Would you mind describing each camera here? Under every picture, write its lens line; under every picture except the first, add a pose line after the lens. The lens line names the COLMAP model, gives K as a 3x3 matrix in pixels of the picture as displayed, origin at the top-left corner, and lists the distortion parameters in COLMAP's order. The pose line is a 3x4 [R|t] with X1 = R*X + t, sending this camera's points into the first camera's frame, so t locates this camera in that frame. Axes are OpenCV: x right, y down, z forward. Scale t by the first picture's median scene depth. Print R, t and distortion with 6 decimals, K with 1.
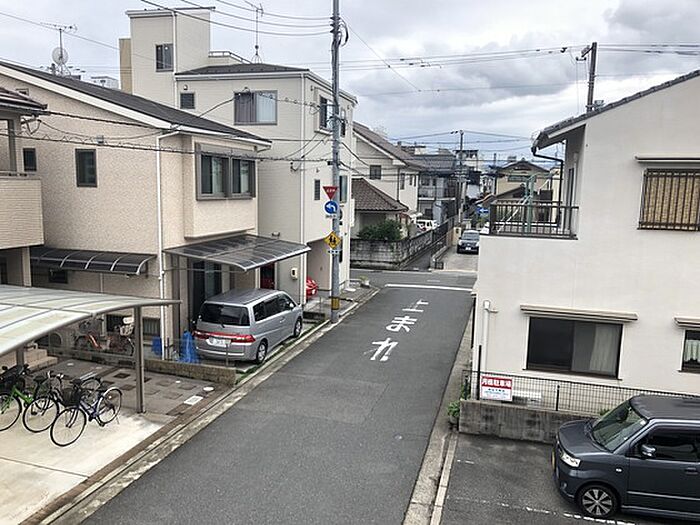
lens RADIAL K [[579.5, 0, 350.0], [0, 579.5, 262.5], [0, 0, 1]] dist [-0.048317, 0.118783]
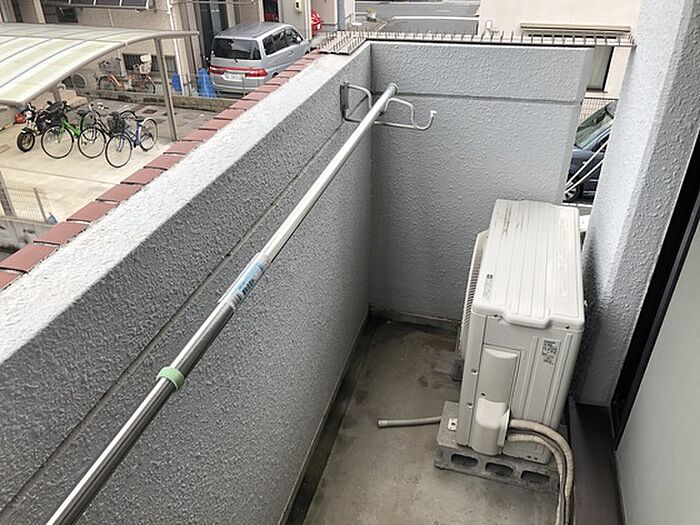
lens RADIAL K [[579.5, 0, 350.0], [0, 579.5, 262.5], [0, 0, 1]] dist [-0.048317, 0.118783]
pose [[0.999170, -0.033311, -0.023466, -0.001650], [0.040071, 0.907728, 0.417641, 0.014433], [0.007389, -0.418234, 0.908309, -0.100630]]
